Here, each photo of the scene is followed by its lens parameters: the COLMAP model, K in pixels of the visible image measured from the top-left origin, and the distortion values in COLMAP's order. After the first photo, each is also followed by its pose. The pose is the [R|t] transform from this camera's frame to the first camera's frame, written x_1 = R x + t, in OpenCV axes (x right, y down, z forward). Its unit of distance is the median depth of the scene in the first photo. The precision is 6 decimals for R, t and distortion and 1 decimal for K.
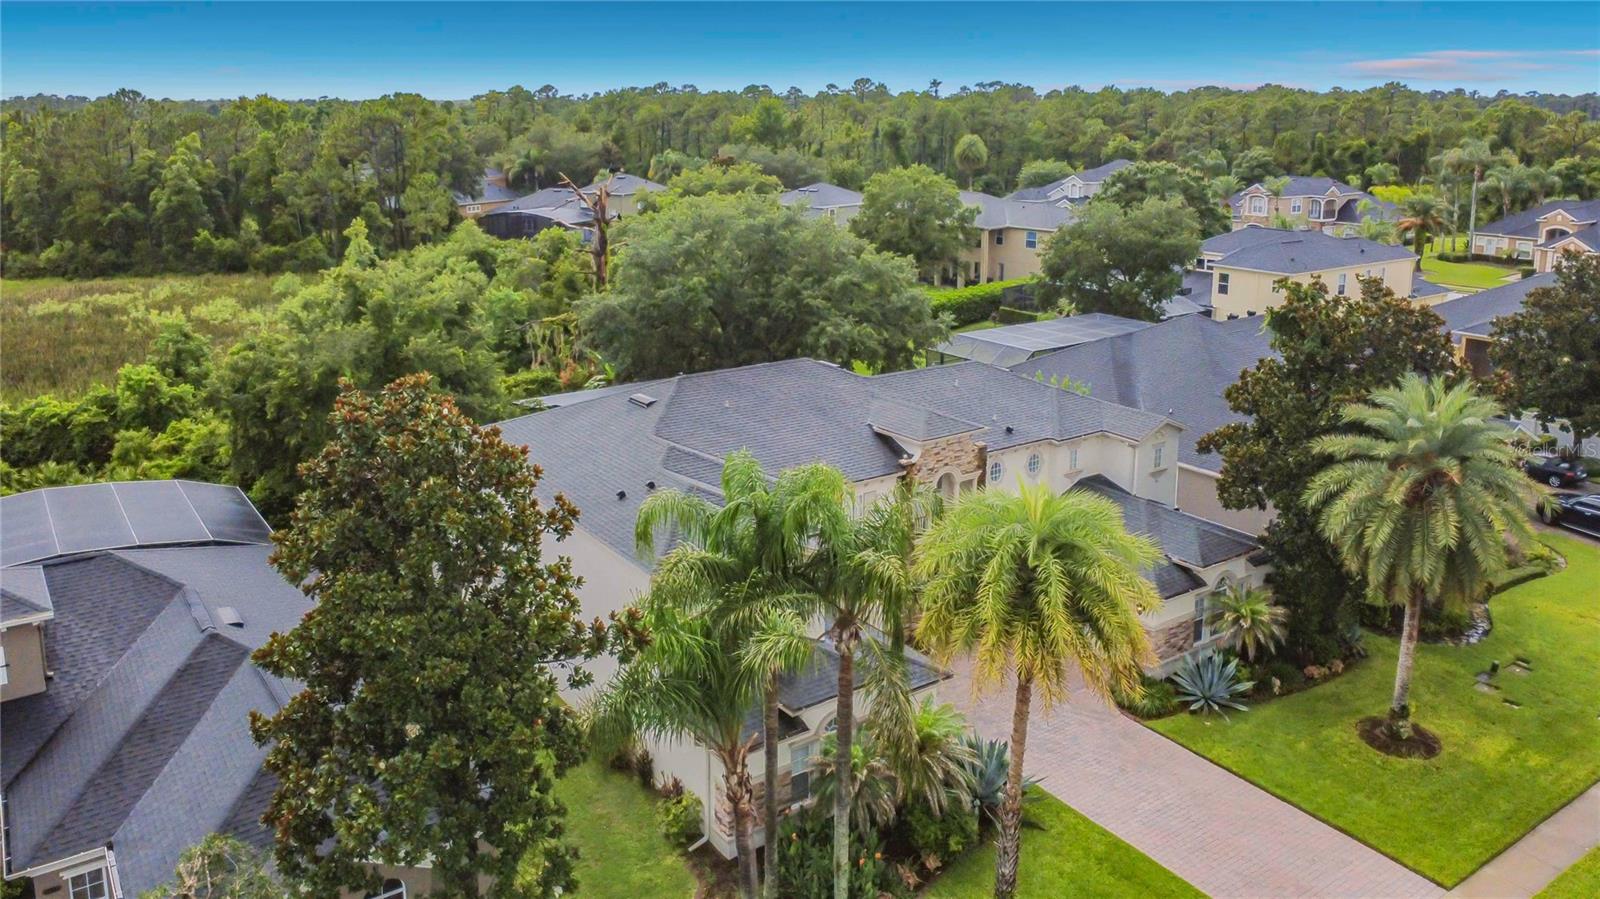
lens RADIAL K [[1205.4, 0, 792.3], [0, 1205.4, 304.9], [0, 0, 1]] dist [-0.000302, -0.003397]
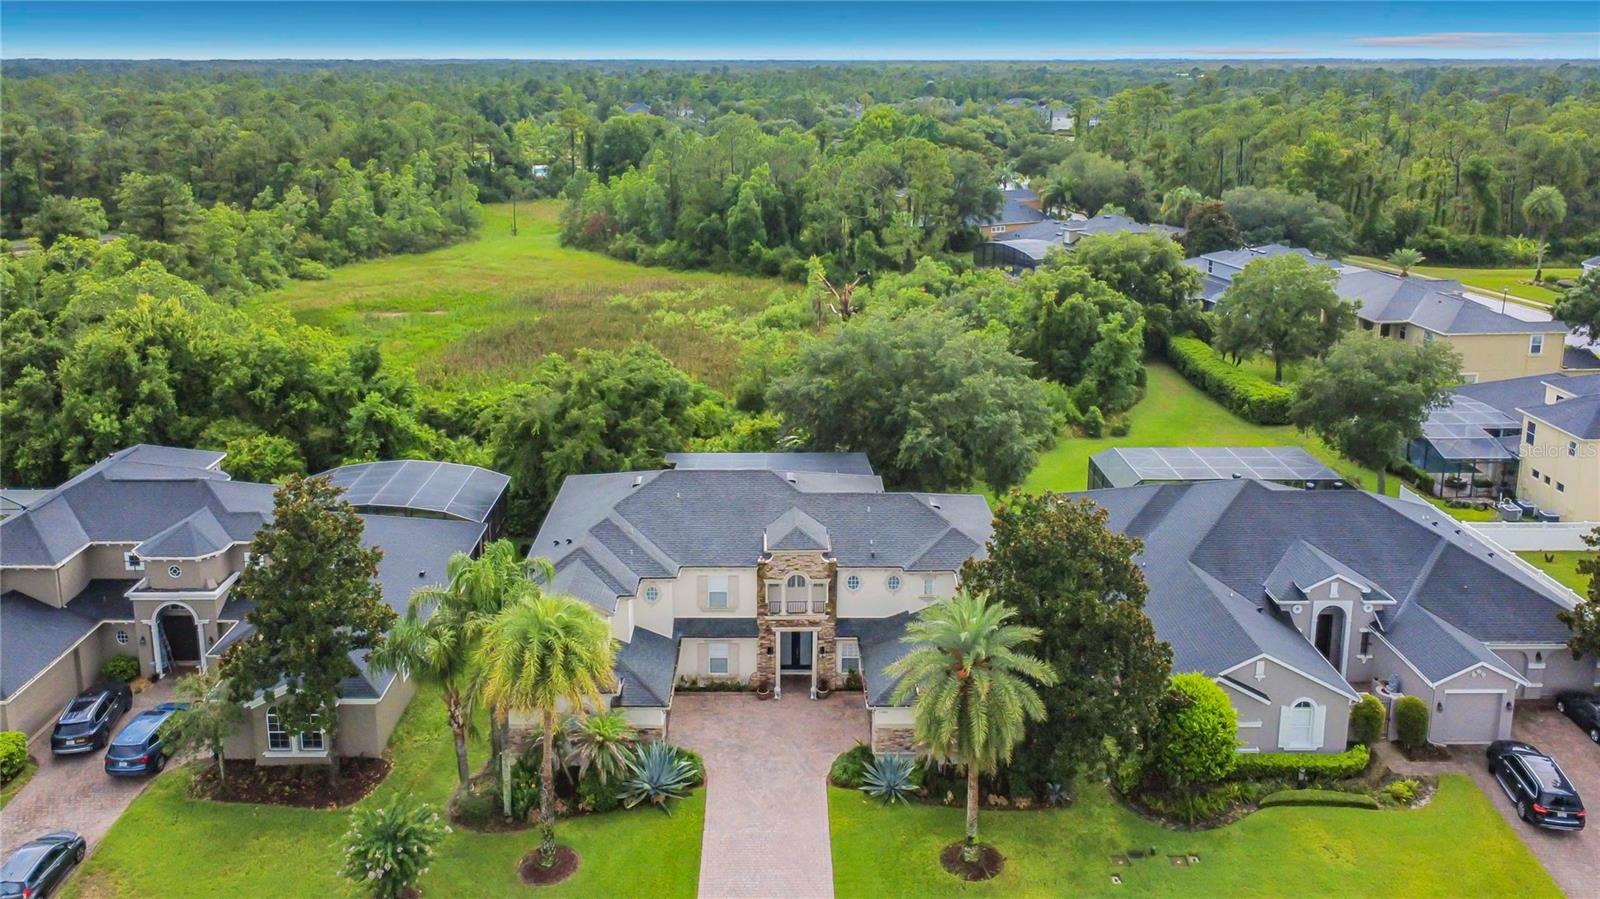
lens RADIAL K [[1209.9, 0, 780.2], [0, 1209.9, 282.7], [0, 0, 1]] dist [0.000475, -0.000274]
pose [[0.822647, 0.104014, -0.558958, 0.851831], [-0.096056, 0.994417, 0.043677, -0.254302], [0.560380, 0.017760, 0.828045, -0.177528]]
